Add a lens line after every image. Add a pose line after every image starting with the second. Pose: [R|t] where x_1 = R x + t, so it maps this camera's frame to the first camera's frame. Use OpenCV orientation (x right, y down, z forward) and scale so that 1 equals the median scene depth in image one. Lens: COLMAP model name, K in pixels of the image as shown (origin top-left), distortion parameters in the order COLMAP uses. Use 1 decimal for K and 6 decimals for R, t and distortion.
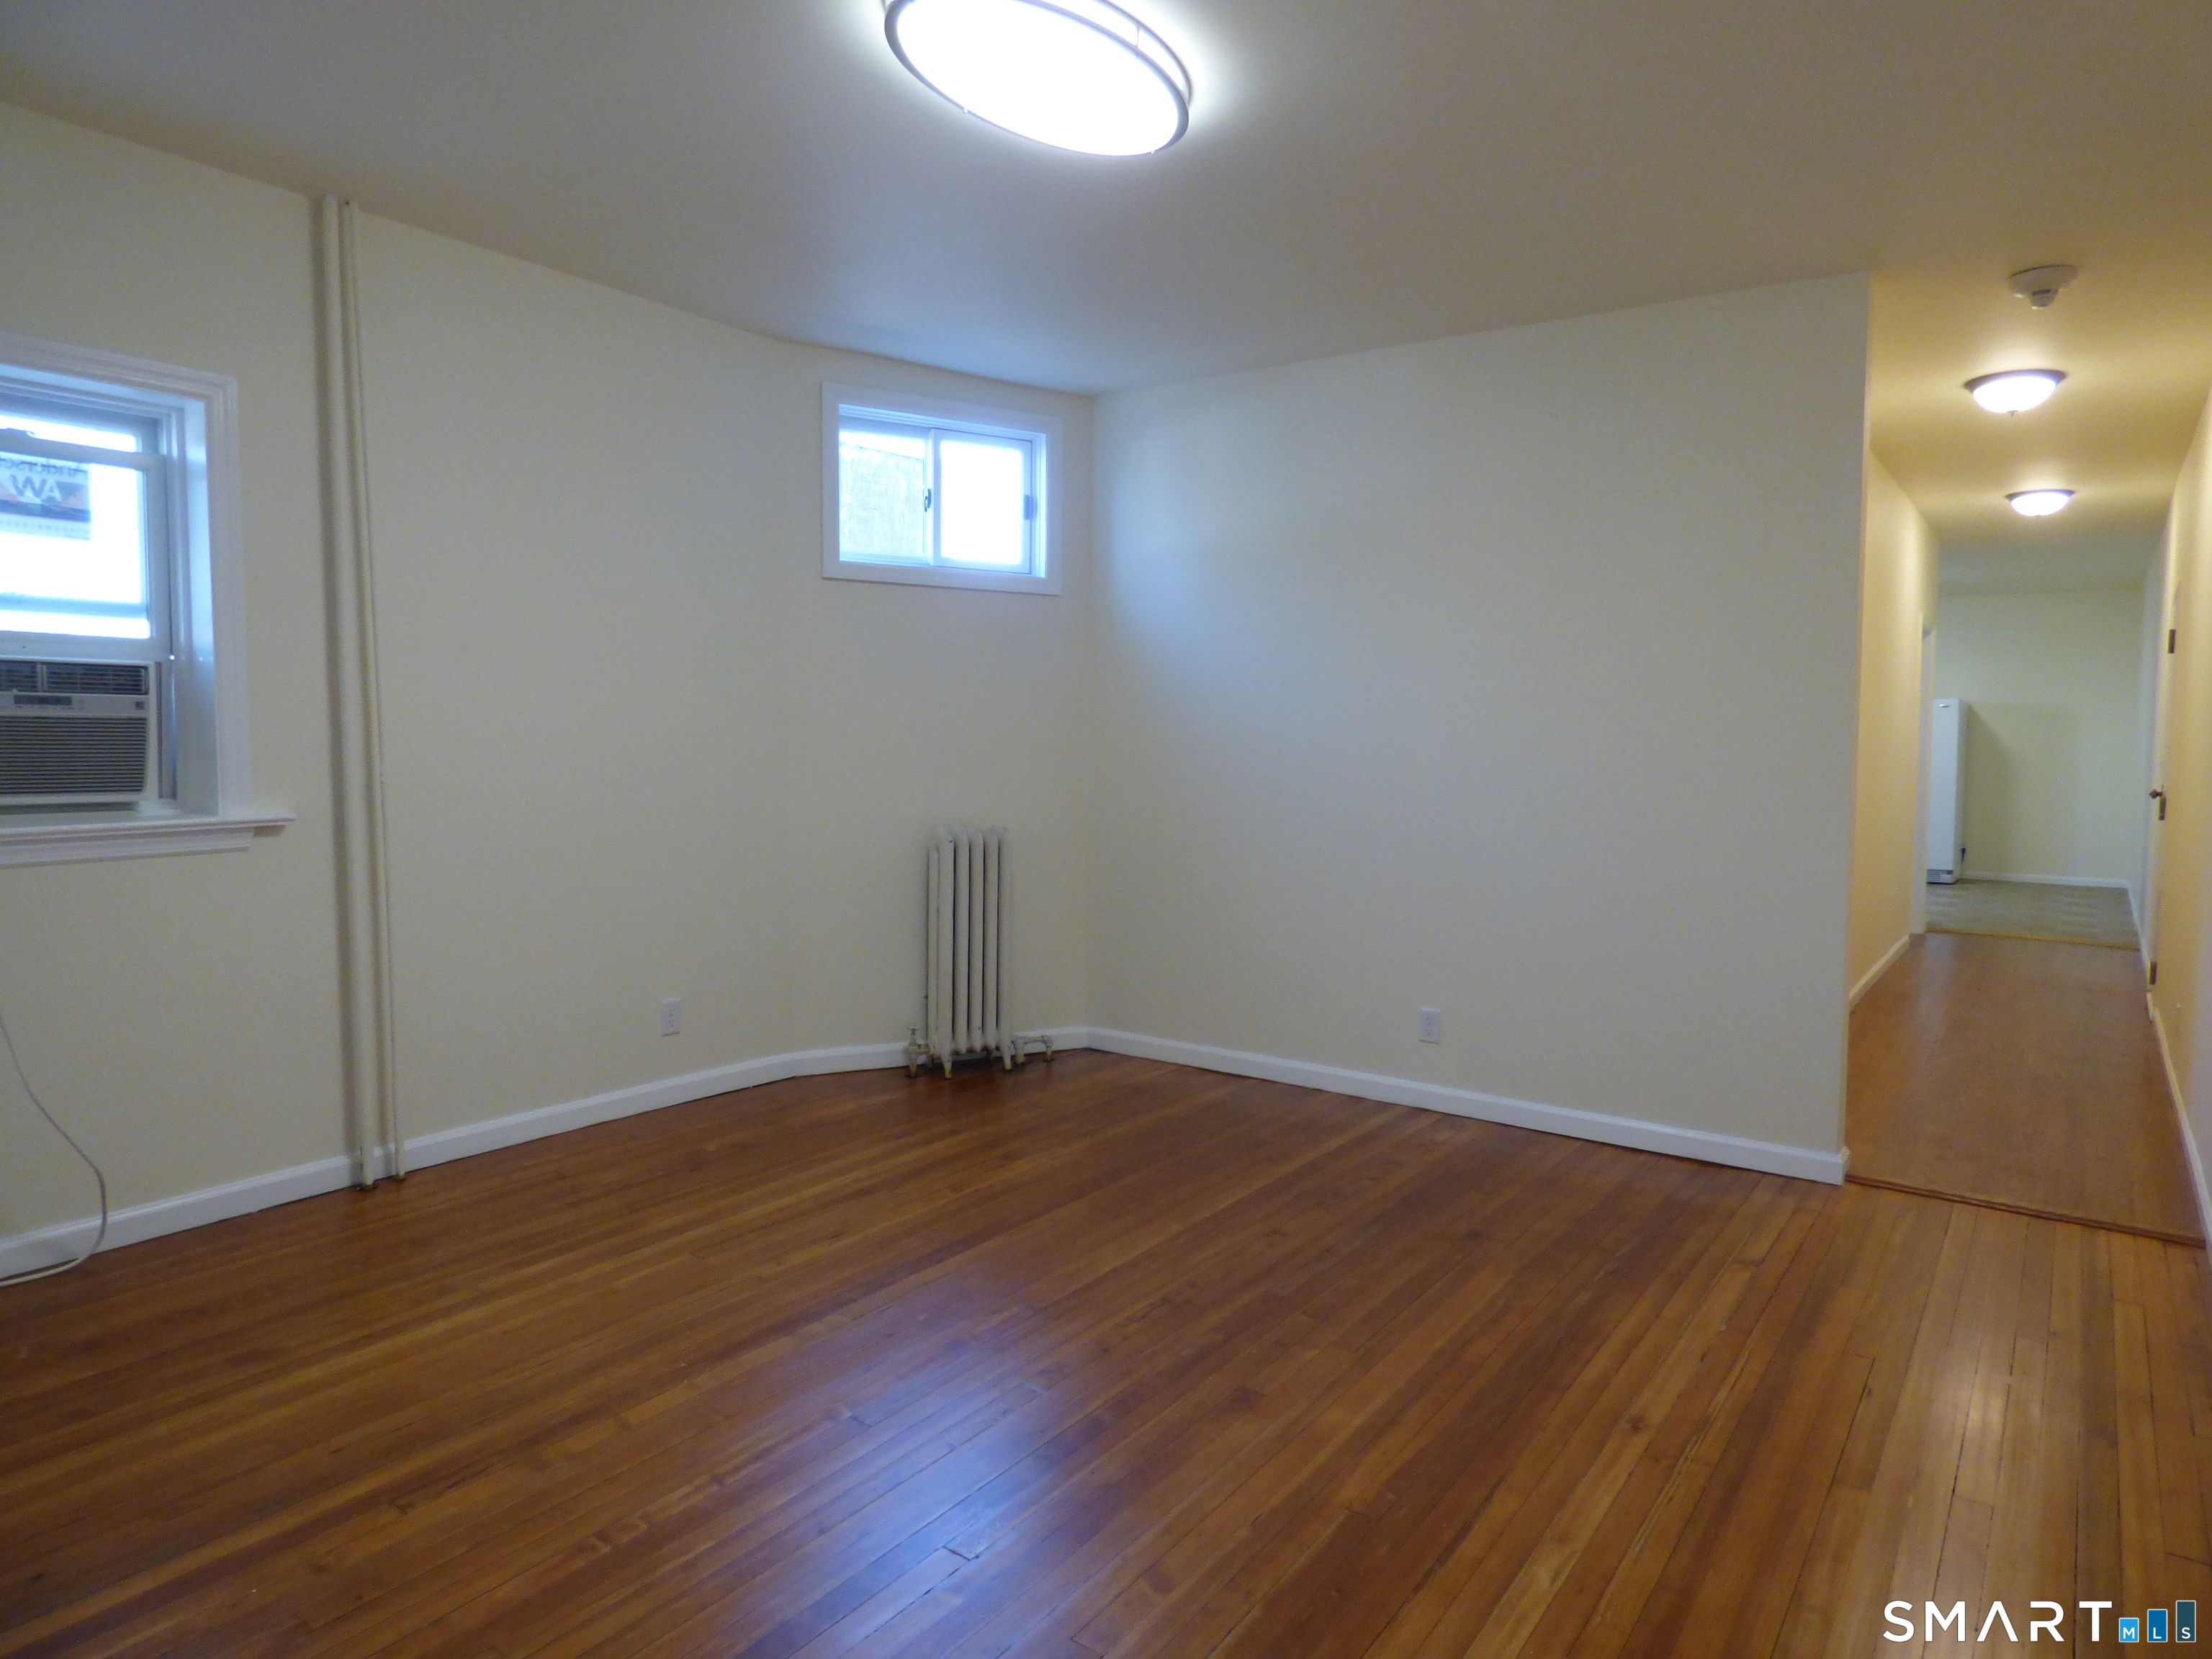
lens RADIAL K [[1324.2, 0, 1116.8], [0, 1324.2, 819.2], [0, 0, 1]] dist [-0.006433, -0.001777]
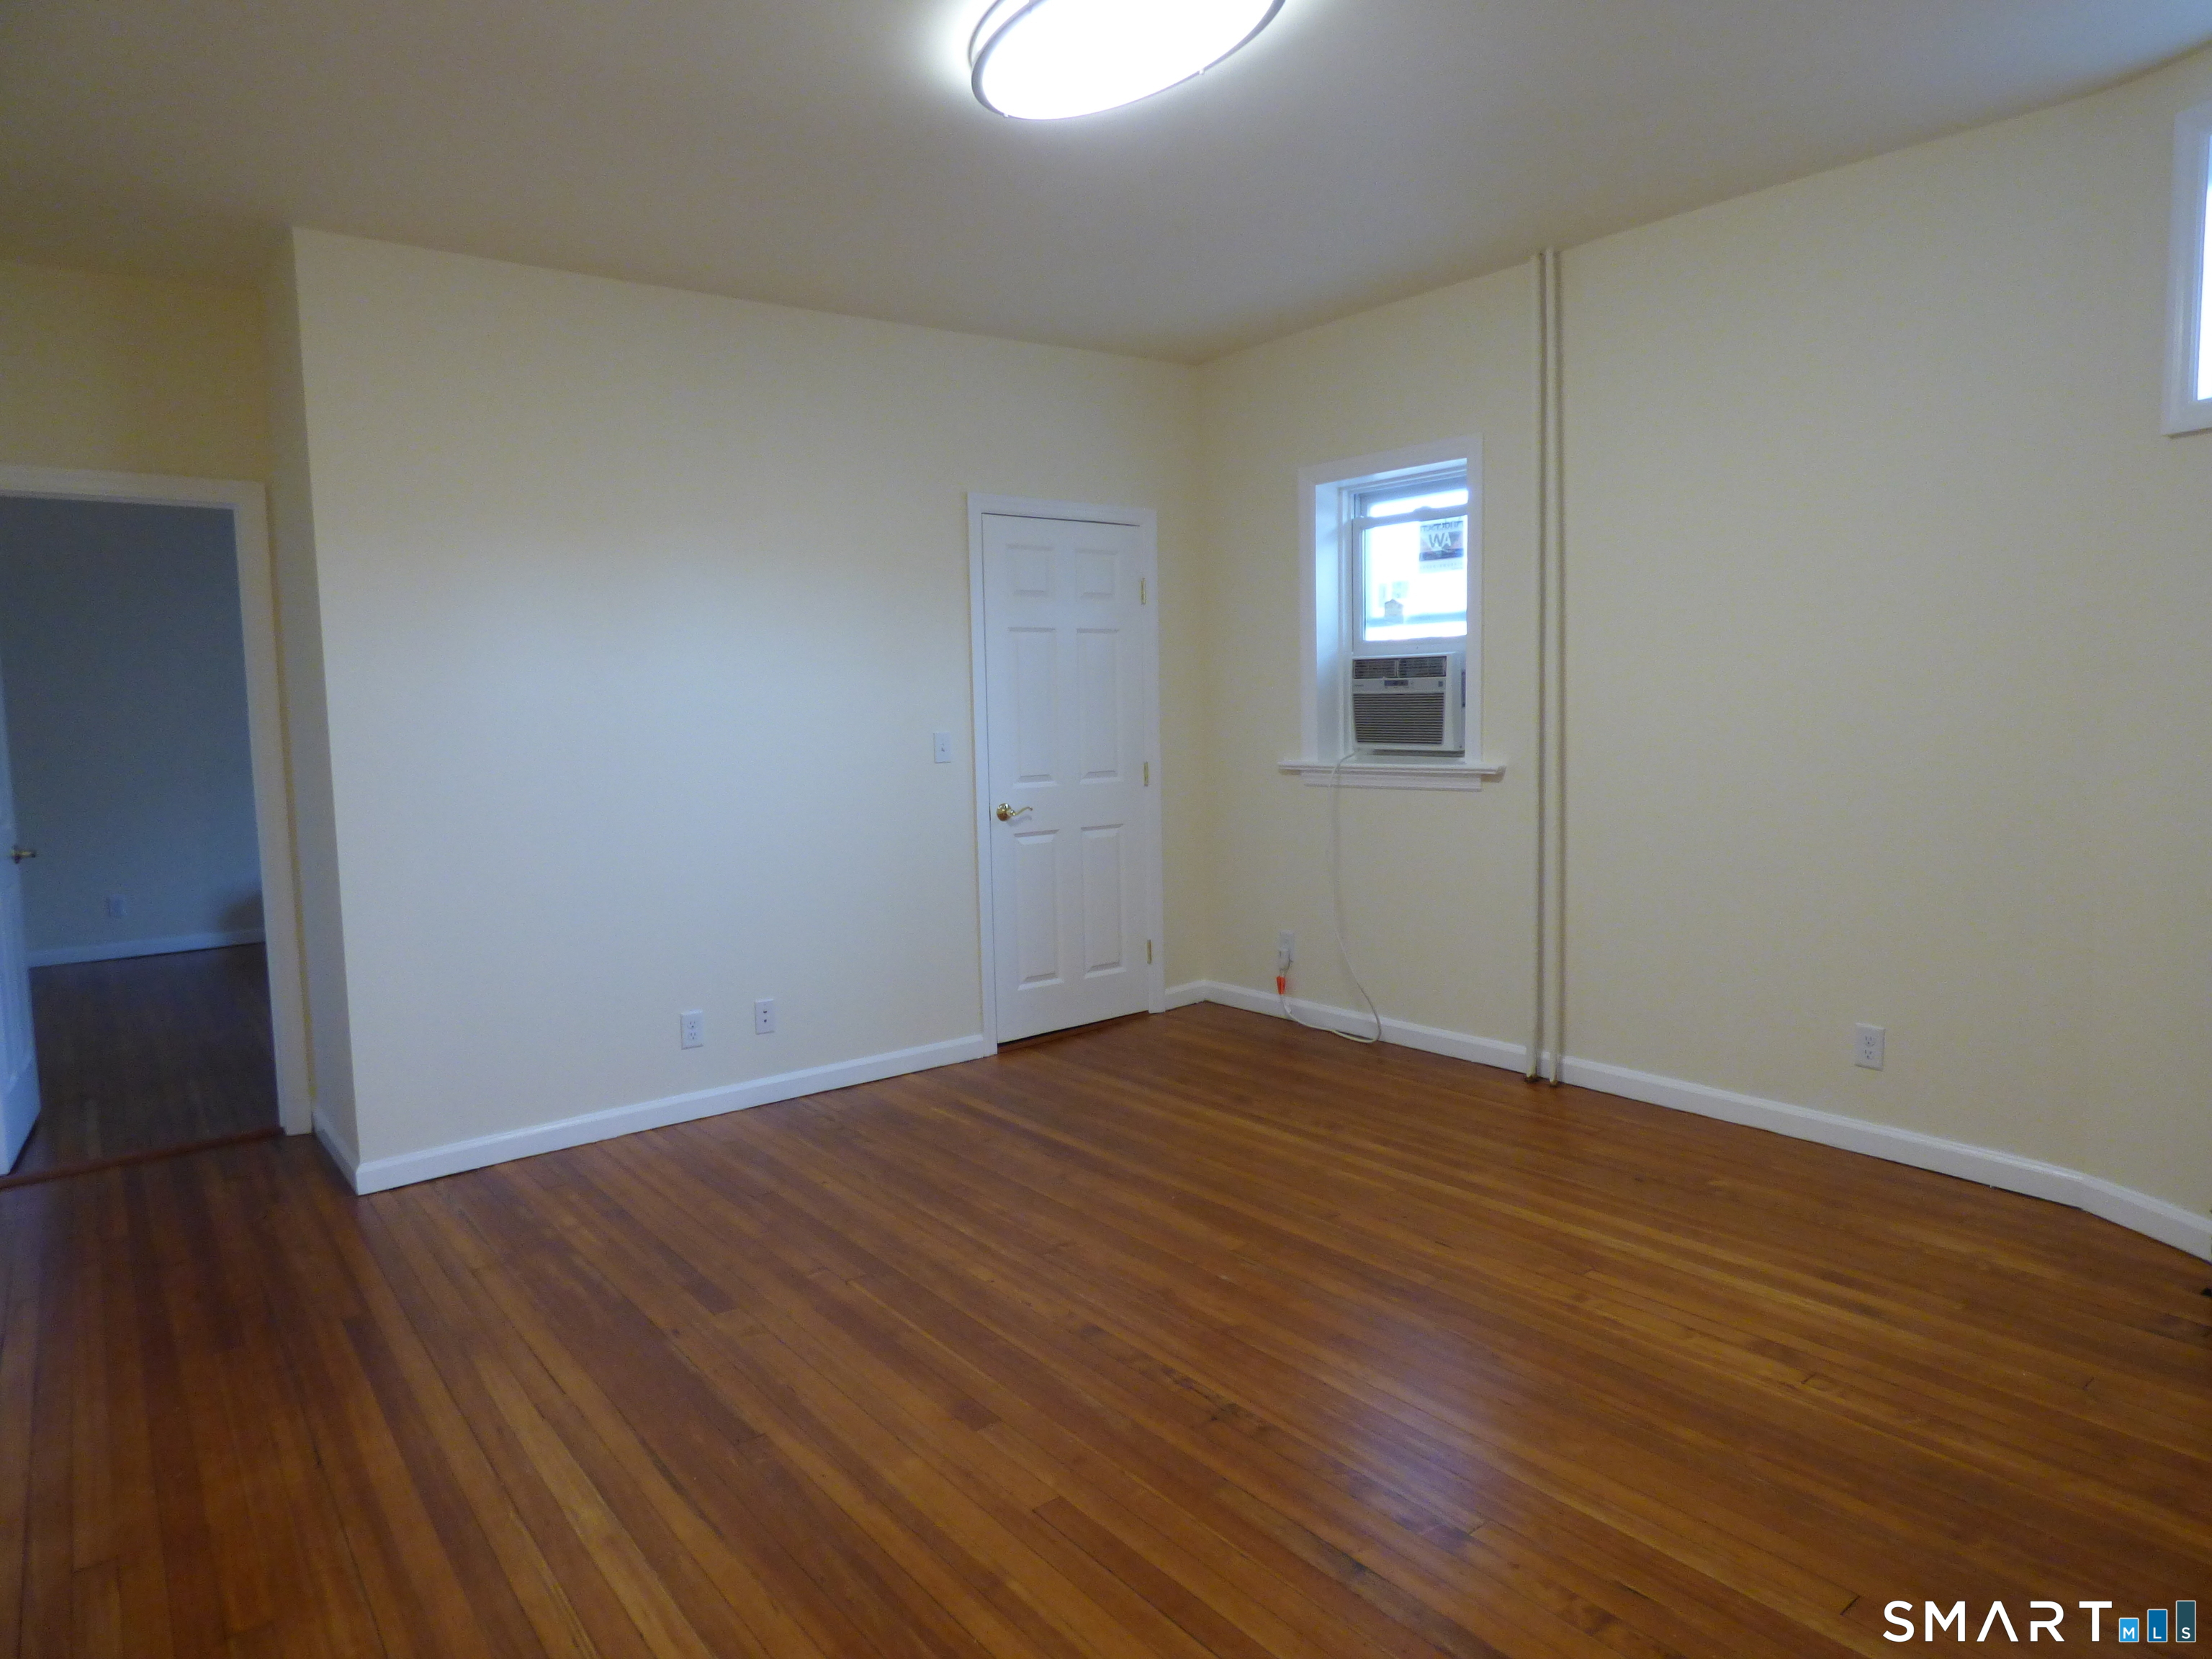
lens RADIAL K [[1324.2, 0, 1116.8], [0, 1324.2, 819.2], [0, 0, 1]] dist [-0.006433, -0.001777]
pose [[-0.259672, 0.086060, -0.961855, 0.744698], [-0.040762, 0.994157, 0.099954, -0.069257], [0.964836, 0.065162, -0.254647, 1.030890]]
